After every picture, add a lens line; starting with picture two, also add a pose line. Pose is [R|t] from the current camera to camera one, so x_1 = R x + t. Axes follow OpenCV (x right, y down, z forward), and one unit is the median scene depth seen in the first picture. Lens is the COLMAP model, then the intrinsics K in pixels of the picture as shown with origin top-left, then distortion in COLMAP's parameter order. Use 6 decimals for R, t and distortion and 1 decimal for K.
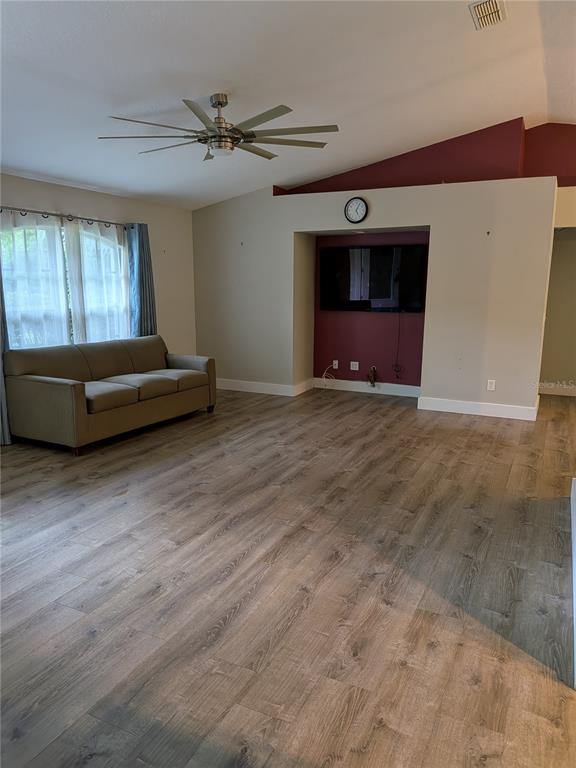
lens RADIAL K [[549.3, 0, 276.8], [0, 549.3, 383.8], [0, 0, 1]] dist [0.095277, -0.158372]
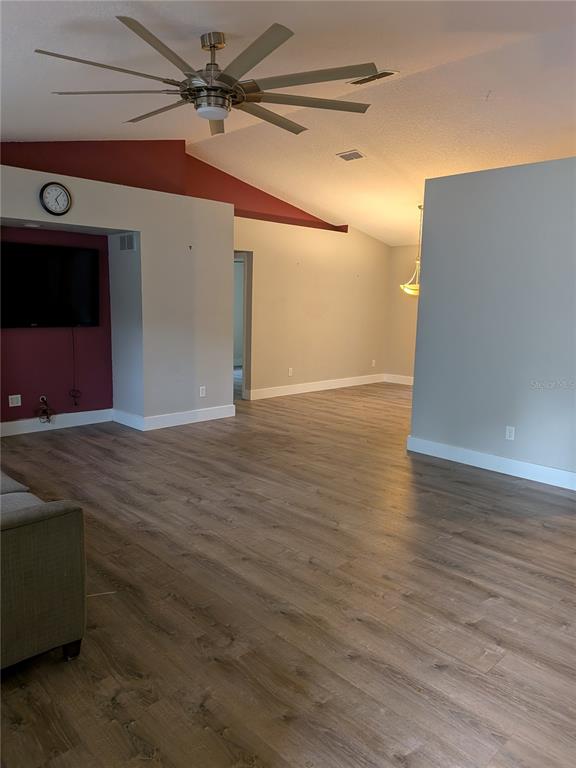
lens RADIAL K [[549.3, 0, 276.8], [0, 549.3, 383.8], [0, 0, 1]] dist [0.095277, -0.158372]
pose [[0.336806, -0.139978, 0.931111, -0.714321], [0.148840, 0.984369, 0.094145, -0.118948], [-0.929736, 0.106878, 0.352376, 0.649208]]
